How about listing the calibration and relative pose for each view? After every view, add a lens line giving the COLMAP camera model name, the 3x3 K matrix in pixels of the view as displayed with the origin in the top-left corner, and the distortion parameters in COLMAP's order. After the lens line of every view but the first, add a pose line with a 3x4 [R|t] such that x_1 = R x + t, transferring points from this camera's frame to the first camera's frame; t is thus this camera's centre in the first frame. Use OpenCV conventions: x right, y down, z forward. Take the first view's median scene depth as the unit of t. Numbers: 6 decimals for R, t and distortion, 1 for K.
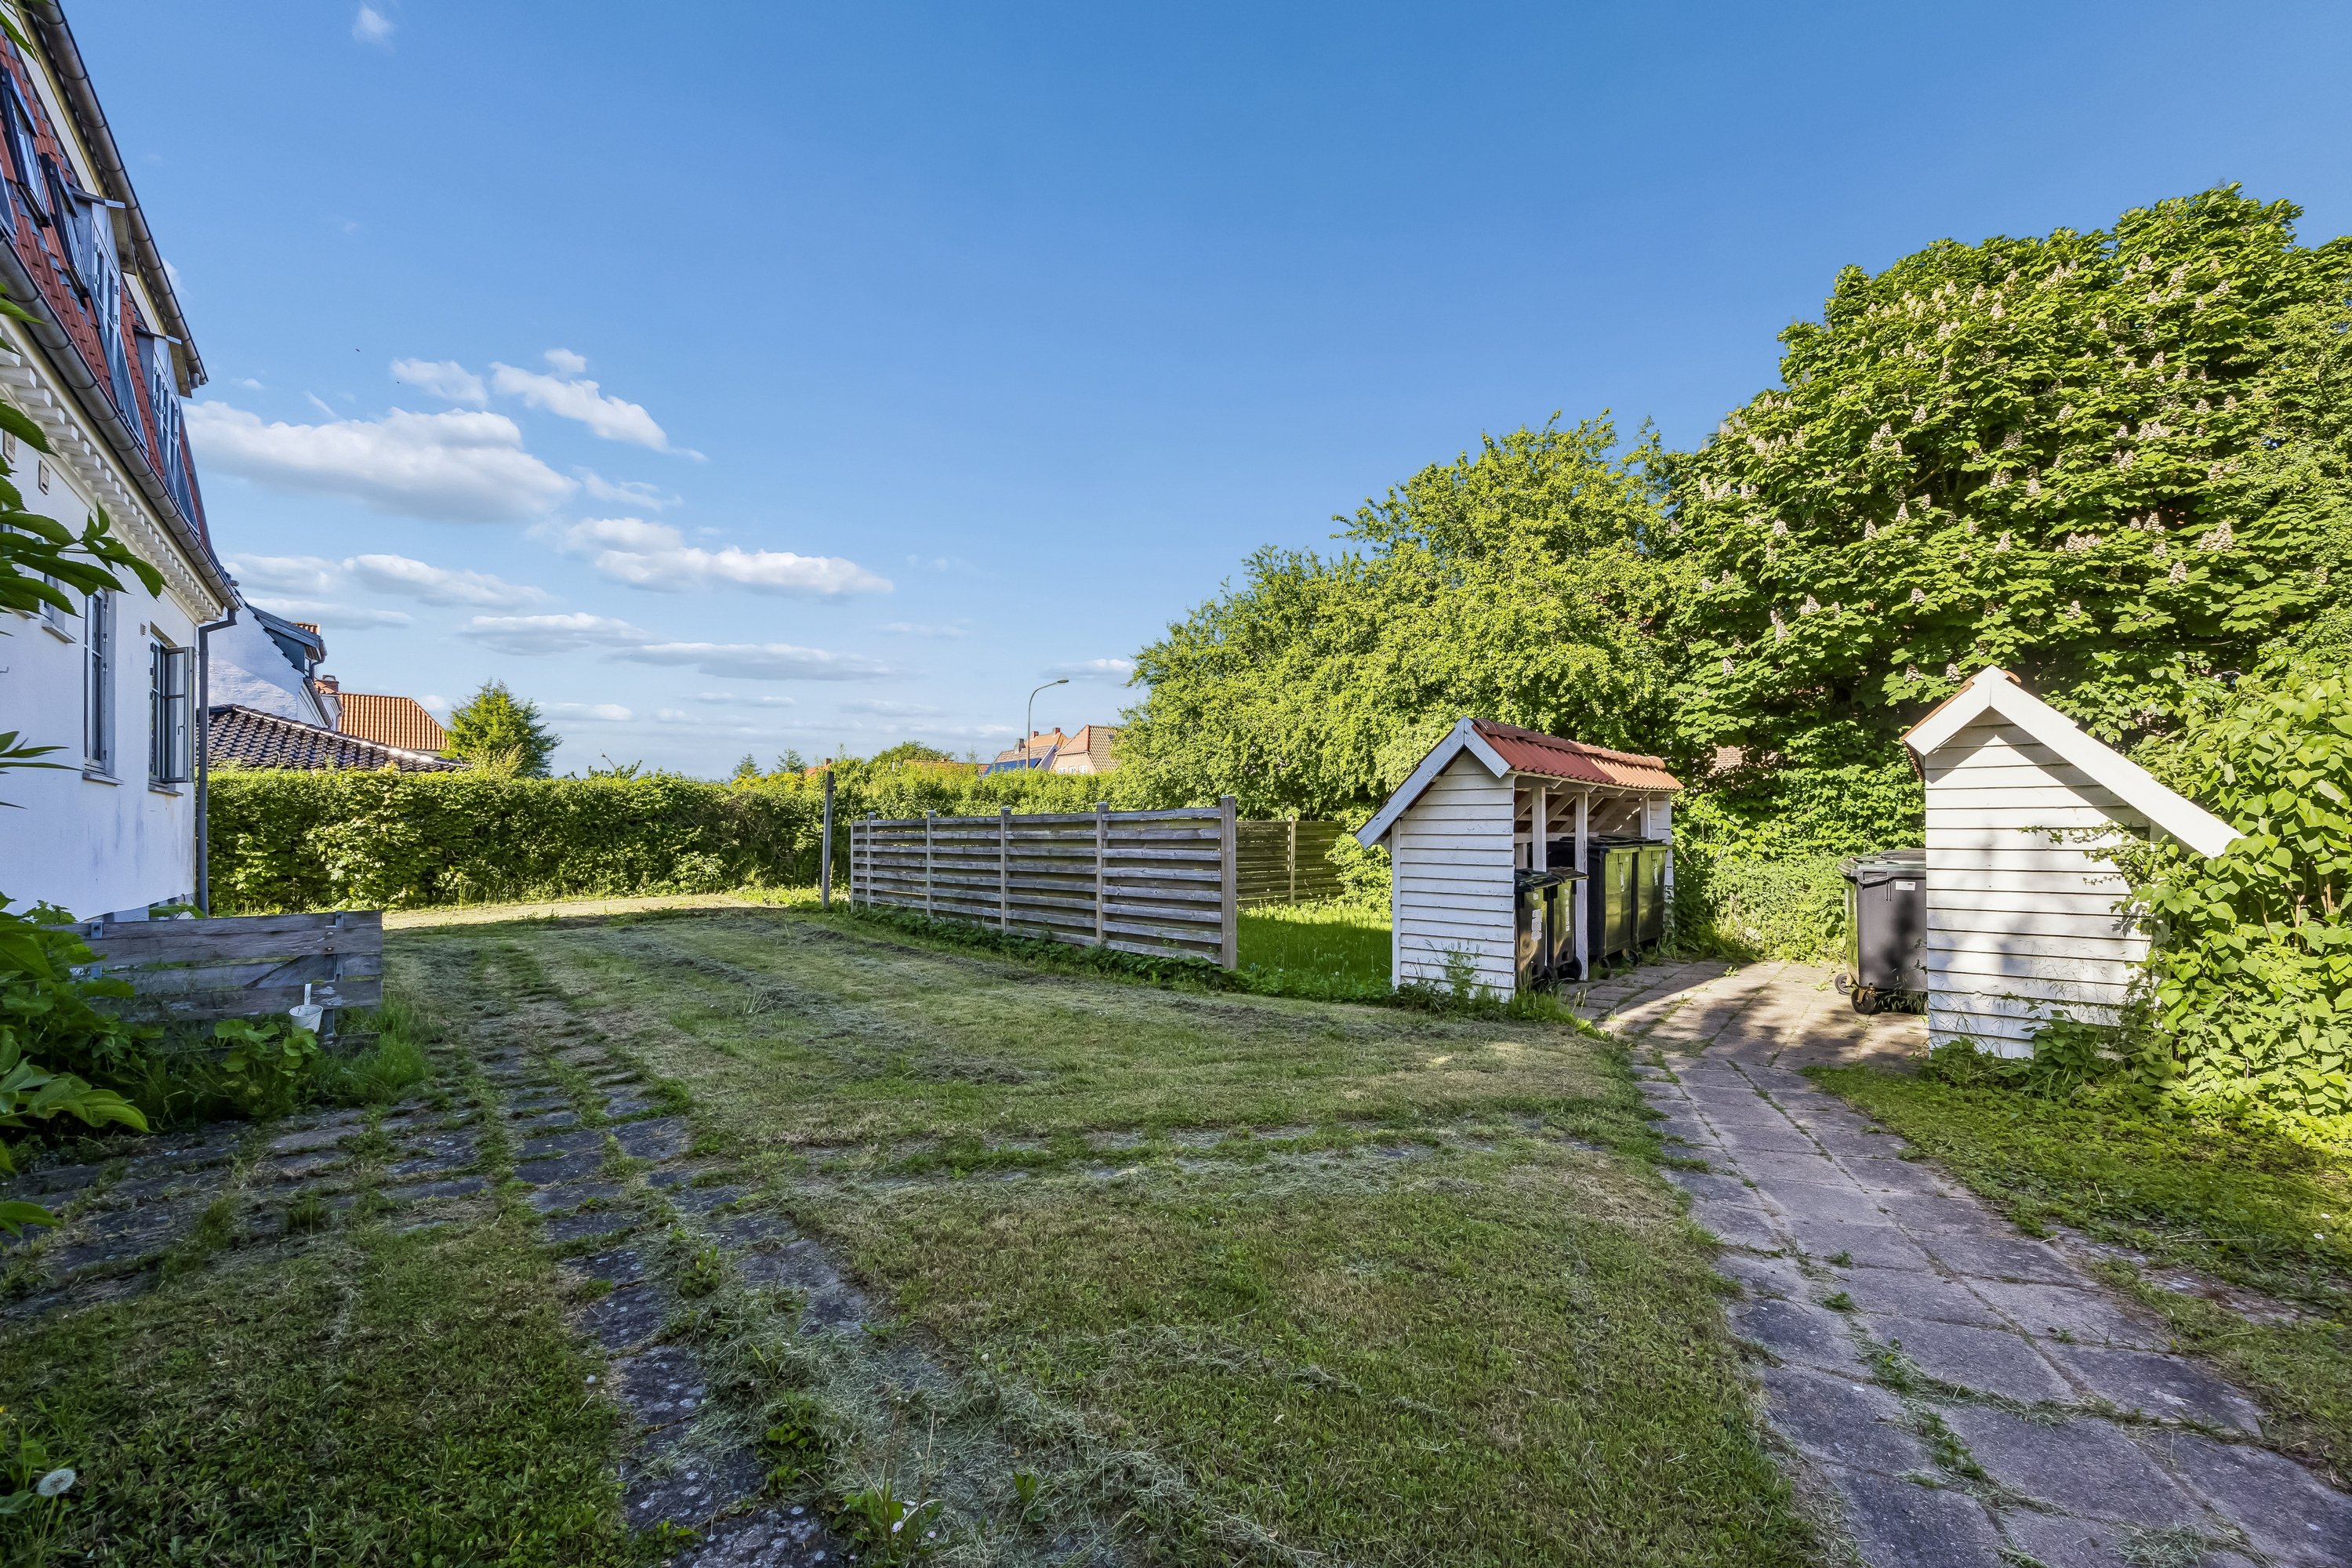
lens RADIAL K [[934.9, 0, 1181.1], [0, 934.9, 815.9], [0, 0, 1]] dist [0.002025, 0.000069]
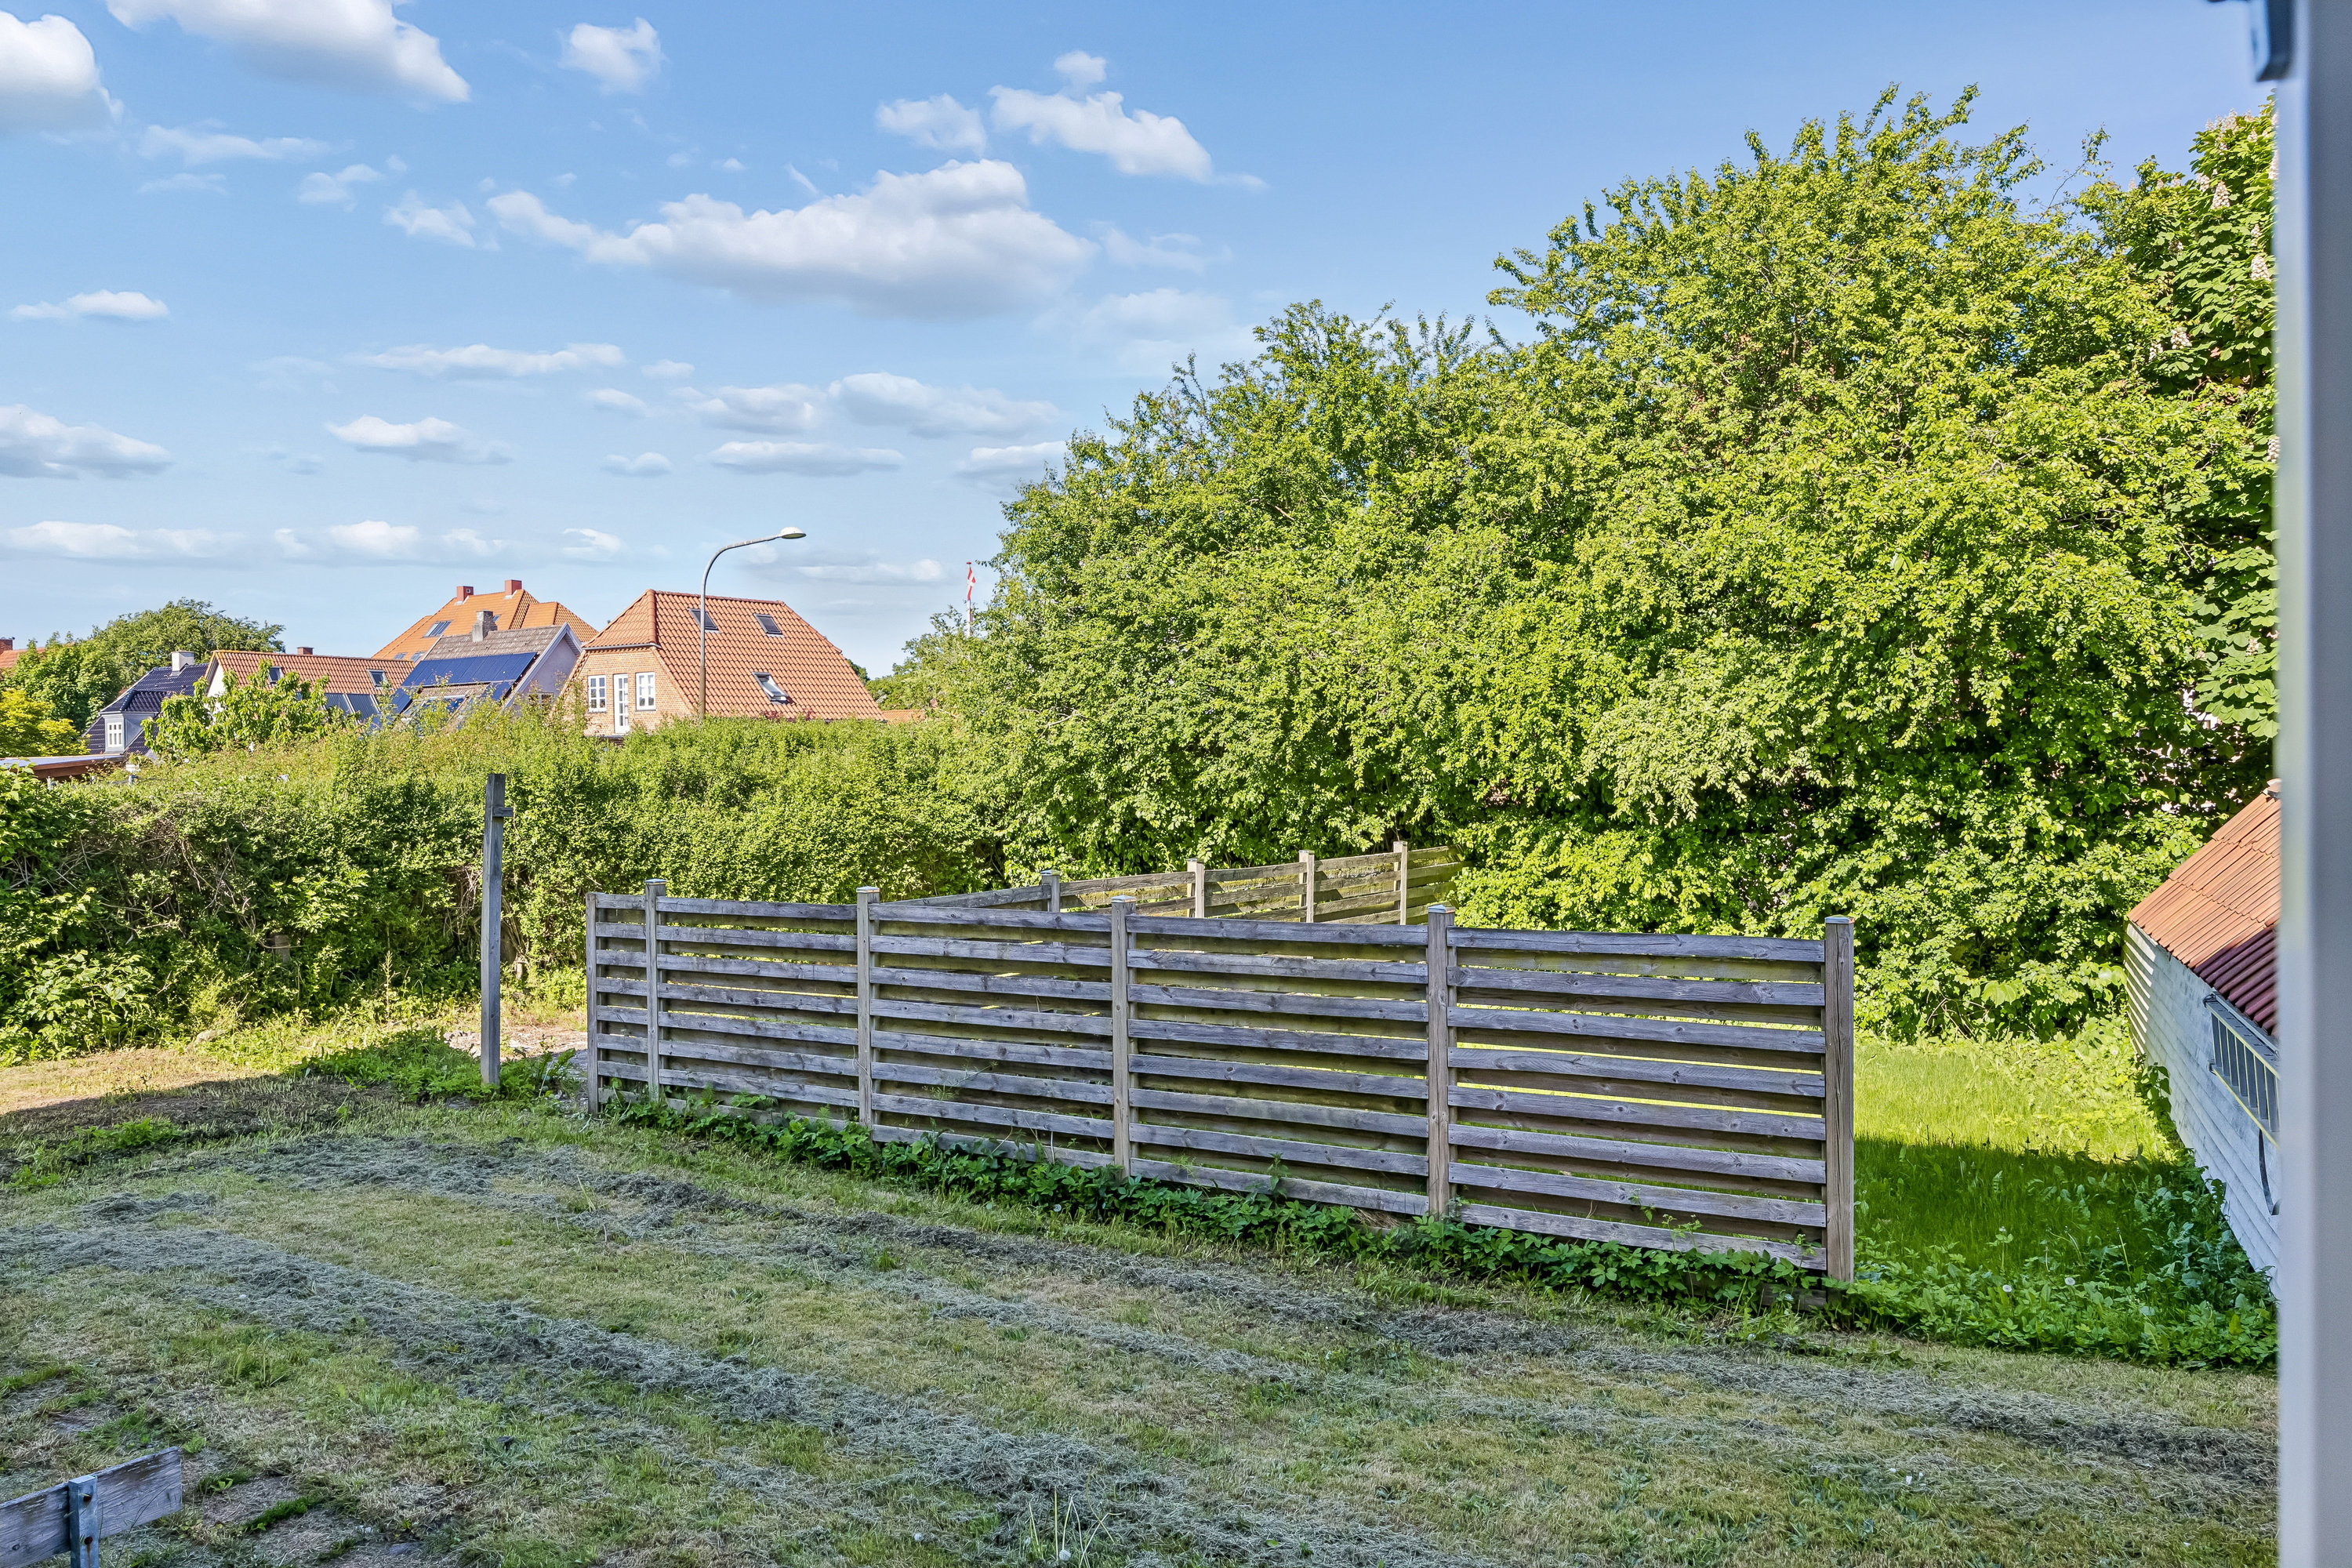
lens RADIAL K [[1764.8, 0, 1238.2], [0, 1764.8, 792.1], [0, 0, 1]] dist [0.013608, 0.002701]
pose [[0.965019, -0.005049, 0.262130, -0.305065], [-0.000127, 0.999805, 0.019723, -0.065039], [-0.262178, -0.019066, 0.964831, 0.136982]]
